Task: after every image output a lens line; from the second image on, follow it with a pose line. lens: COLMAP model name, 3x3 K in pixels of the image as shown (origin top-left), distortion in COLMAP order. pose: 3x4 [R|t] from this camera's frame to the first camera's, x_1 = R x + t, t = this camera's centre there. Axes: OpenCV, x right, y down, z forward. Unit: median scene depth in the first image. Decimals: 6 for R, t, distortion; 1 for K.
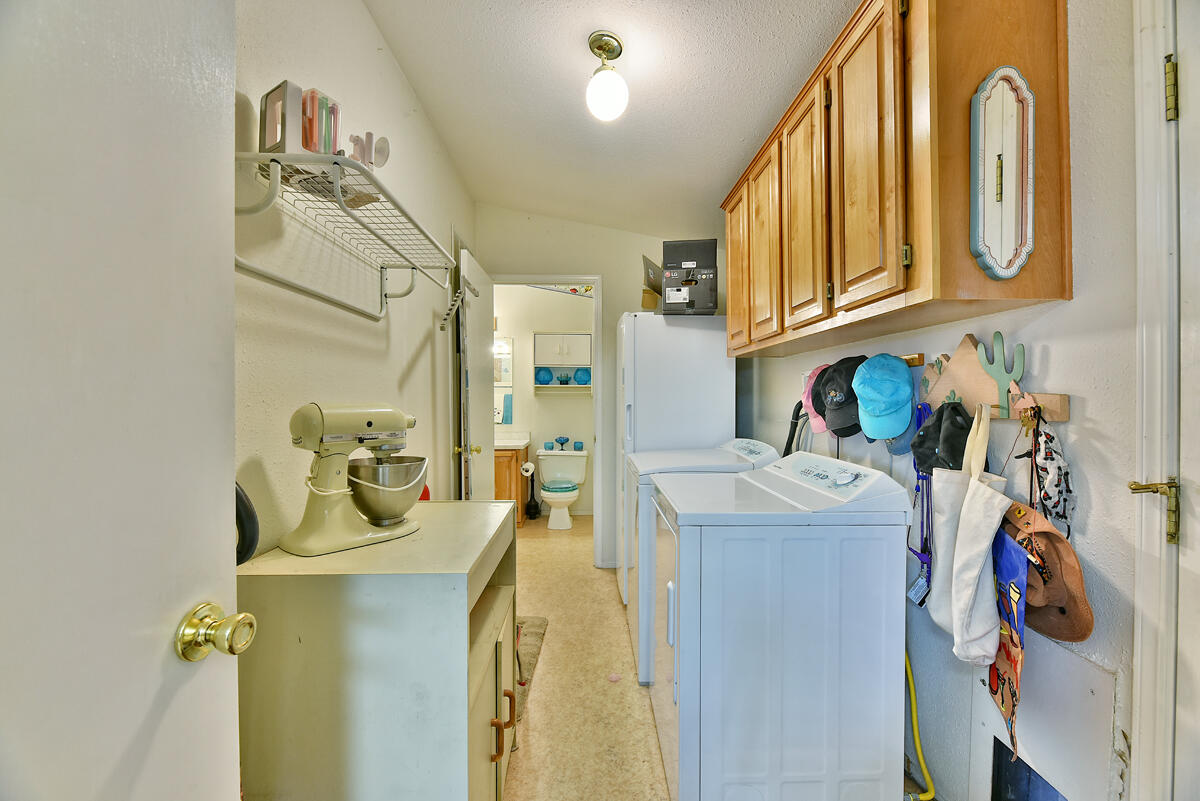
lens RADIAL K [[486.8, 0, 595.4], [0, 486.8, 402.6], [0, 0, 1]] dist [-0.001221, -0.002669]
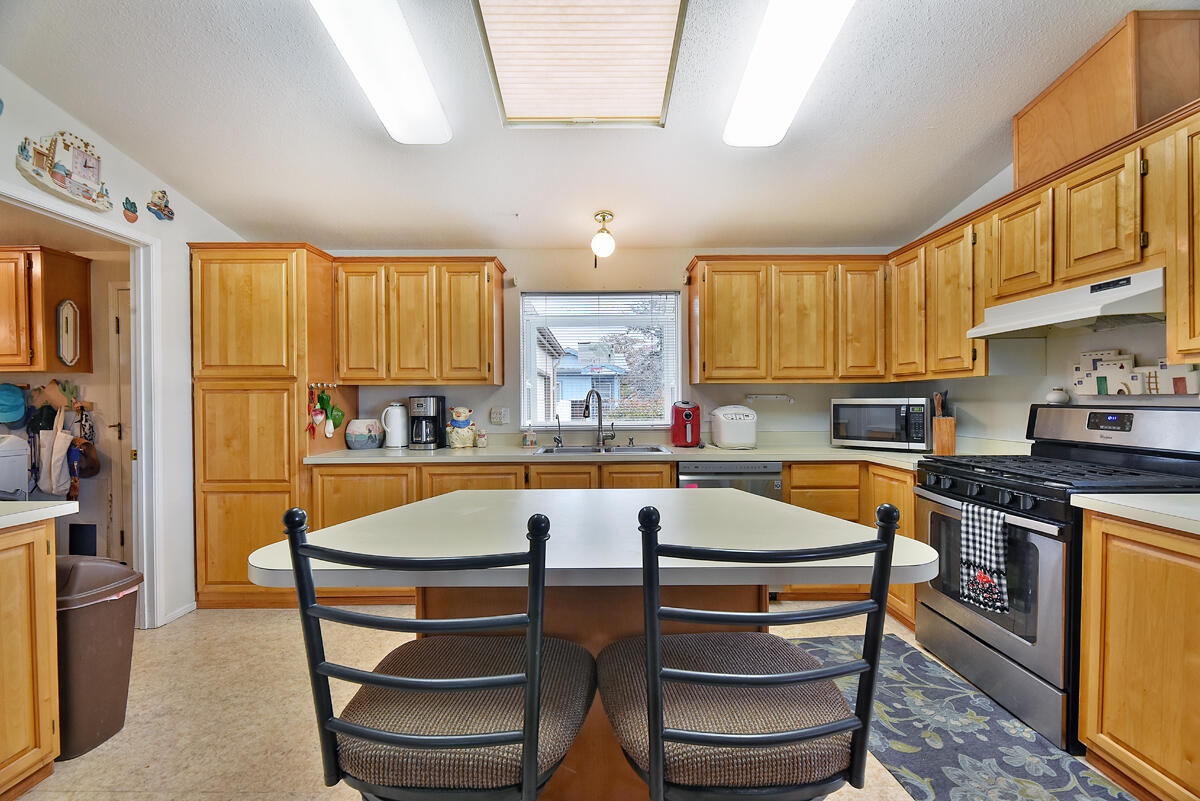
lens RADIAL K [[486.8, 0, 605.3], [0, 486.8, 403.1], [0, 0, 1]] dist [-0.001221, -0.002669]
pose [[0.016277, -0.006291, 0.999848, -2.020824], [0.016988, 0.999838, 0.006014, 0.026519], [-0.999723, 0.016888, 0.016382, -2.271501]]
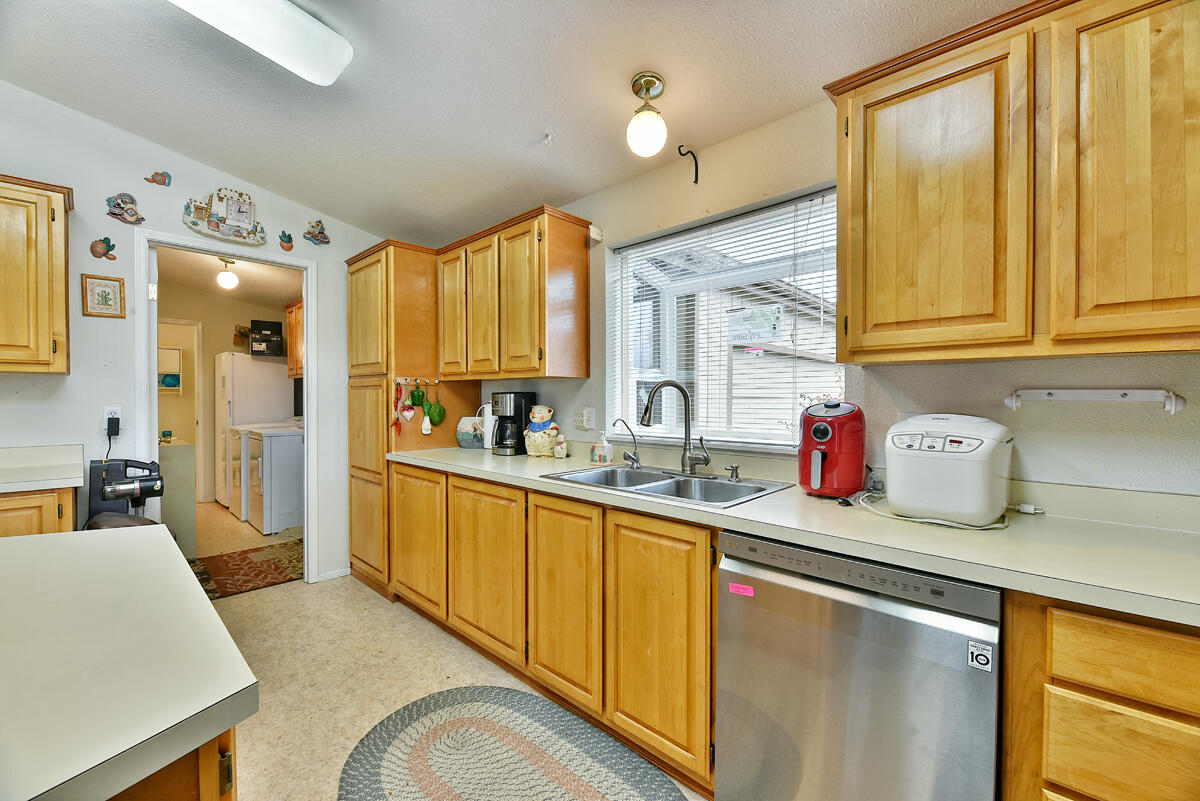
lens RADIAL K [[486.8, 0, 597.7], [0, 486.8, 402.7], [0, 0, 1]] dist [-0.001221, -0.002669]
pose [[0.706191, -0.003925, 0.708011, -0.609545], [0.005178, 0.999987, 0.000379, 0.038824], [-0.708003, 0.003399, 0.706202, -3.200429]]
